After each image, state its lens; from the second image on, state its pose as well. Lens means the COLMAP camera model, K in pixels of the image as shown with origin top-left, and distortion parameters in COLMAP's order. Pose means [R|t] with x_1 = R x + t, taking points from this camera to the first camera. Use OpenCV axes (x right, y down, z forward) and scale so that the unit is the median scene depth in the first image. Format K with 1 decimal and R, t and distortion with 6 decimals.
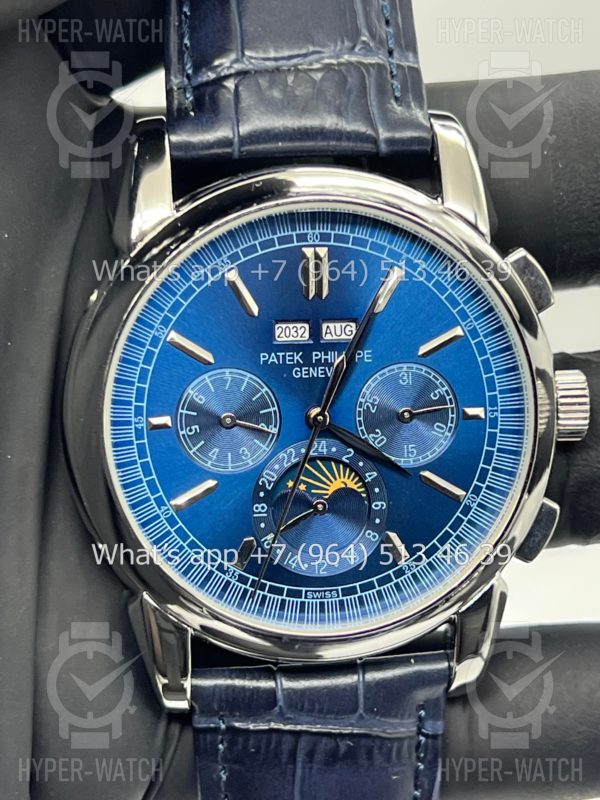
lens RADIAL K [[1803.6, 0, 300.0], [0, 1803.6, 400.0], [0, 0, 1]] dist [-0.007420, 3.849265]
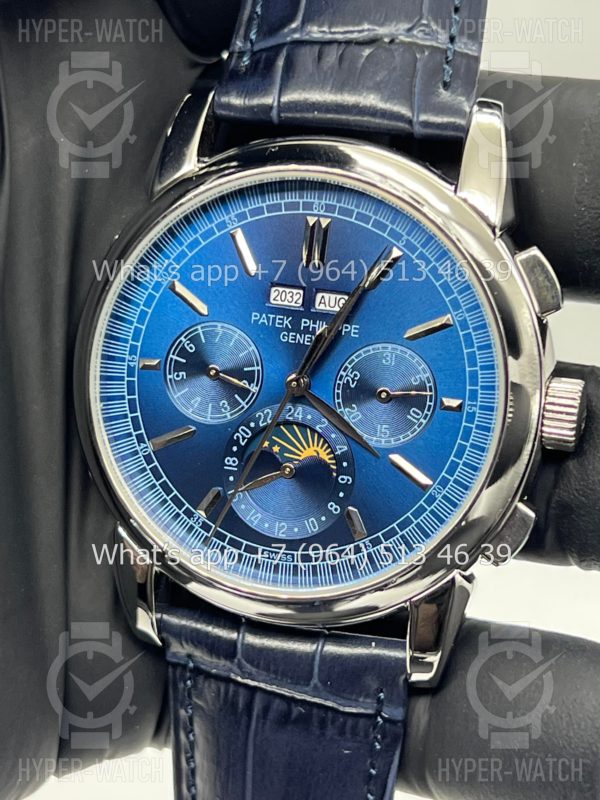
lens RADIAL K [[1803.0, 0, 300.0], [0, 1803.0, 400.0], [0, 0, 1]] dist [0.028119, -0.194870]
pose [[0.931562, 0.158067, -0.327425, 0.343612], [-0.158841, 0.986999, 0.024562, -0.006162], [0.327050, 0.029128, 0.944558, 0.040444]]
